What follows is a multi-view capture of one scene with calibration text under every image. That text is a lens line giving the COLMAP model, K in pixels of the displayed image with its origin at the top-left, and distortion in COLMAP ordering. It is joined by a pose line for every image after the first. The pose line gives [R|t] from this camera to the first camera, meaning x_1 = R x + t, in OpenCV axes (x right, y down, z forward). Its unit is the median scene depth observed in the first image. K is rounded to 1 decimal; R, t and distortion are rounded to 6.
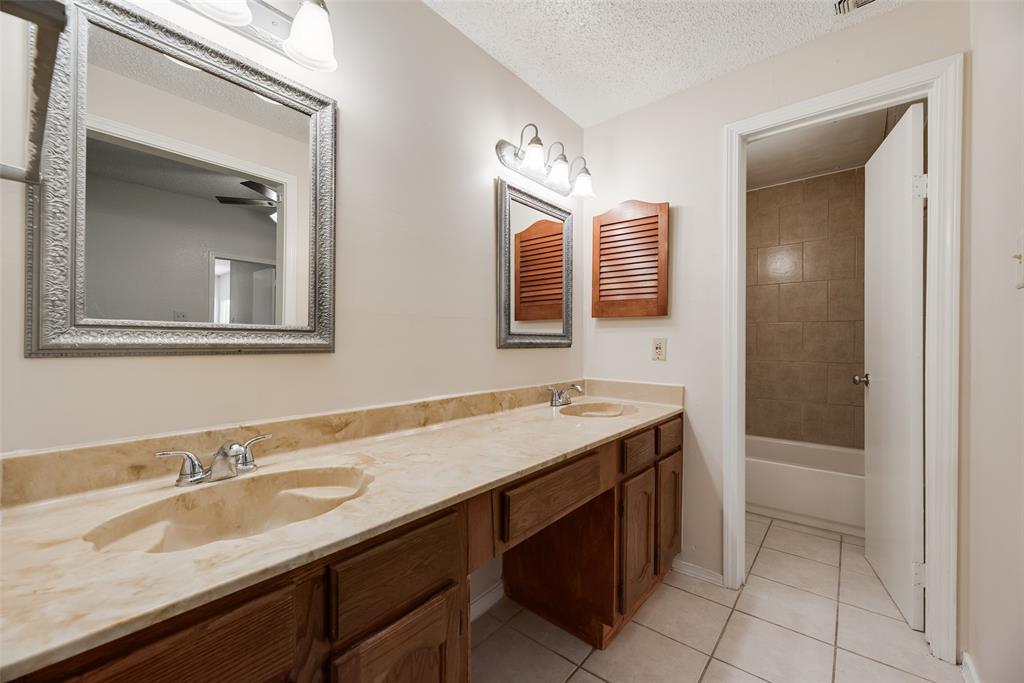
lens RADIAL K [[417.7, 0, 510.2], [0, 417.7, 339.6], [0, 0, 1]] dist [0.005559, -0.001317]
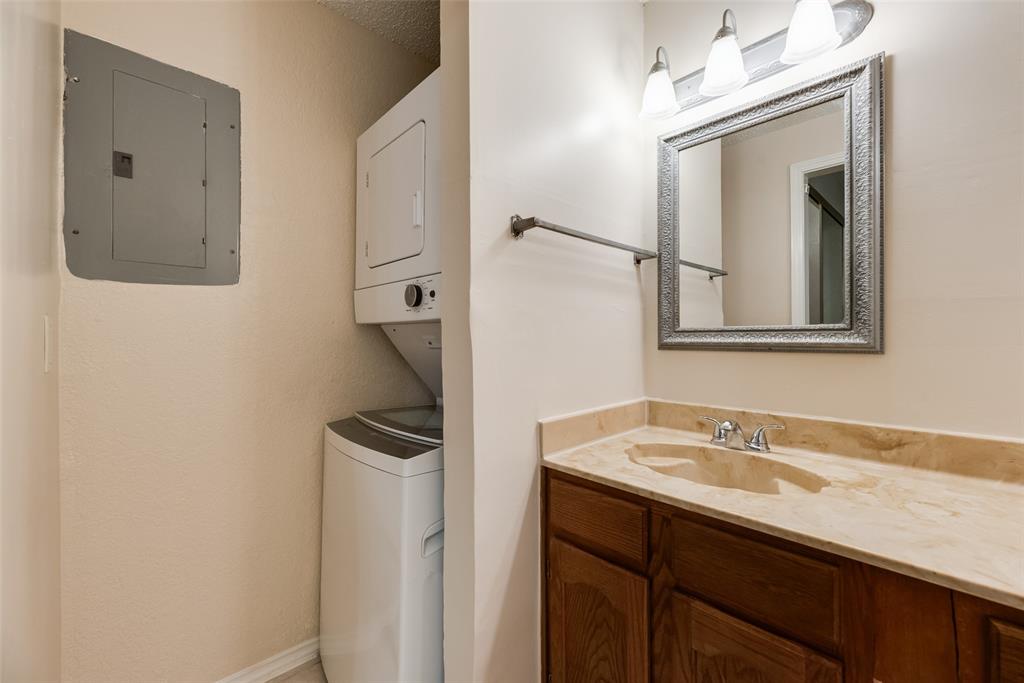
lens RADIAL K [[417.7, 0, 521.6], [0, 417.7, 341.1], [0, 0, 1]] dist [0.005559, -0.001317]
pose [[-0.113320, -0.002365, -0.993556, 0.661618], [0.002737, 0.999993, -0.002692, 0.007427], [0.993555, -0.003025, -0.113313, 0.508197]]
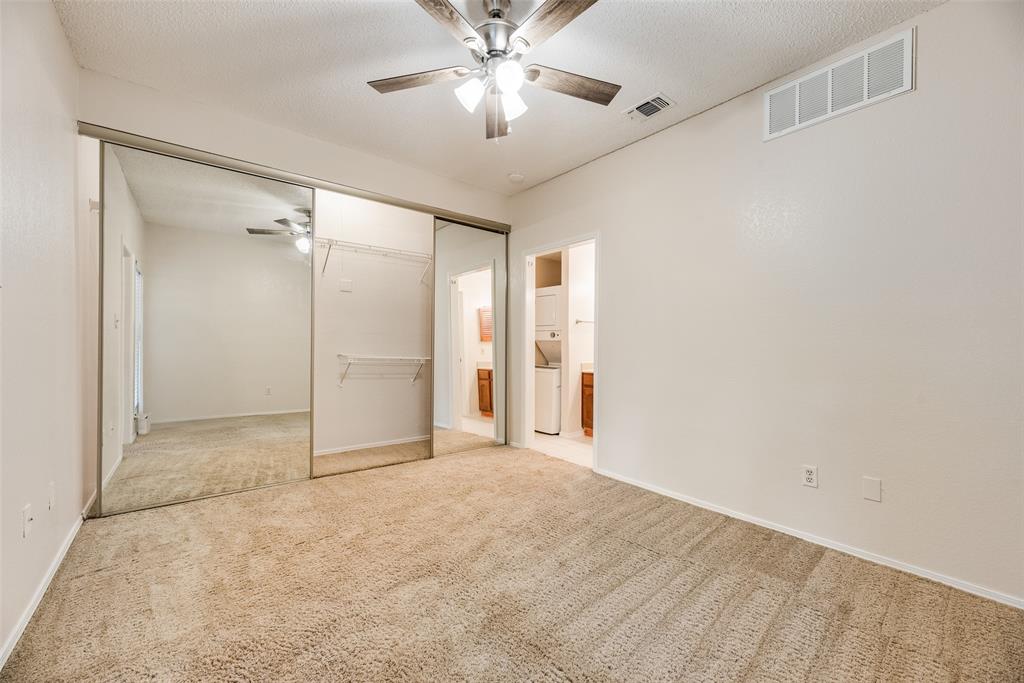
lens RADIAL K [[417.7, 0, 517.4], [0, 417.7, 342.1], [0, 0, 1]] dist [0.005559, -0.001317]
pose [[-0.212952, -0.004220, -0.977054, 5.160825], [-0.001899, 0.999991, -0.003906, -0.017285], [0.977061, 0.001024, -0.212958, 0.777478]]
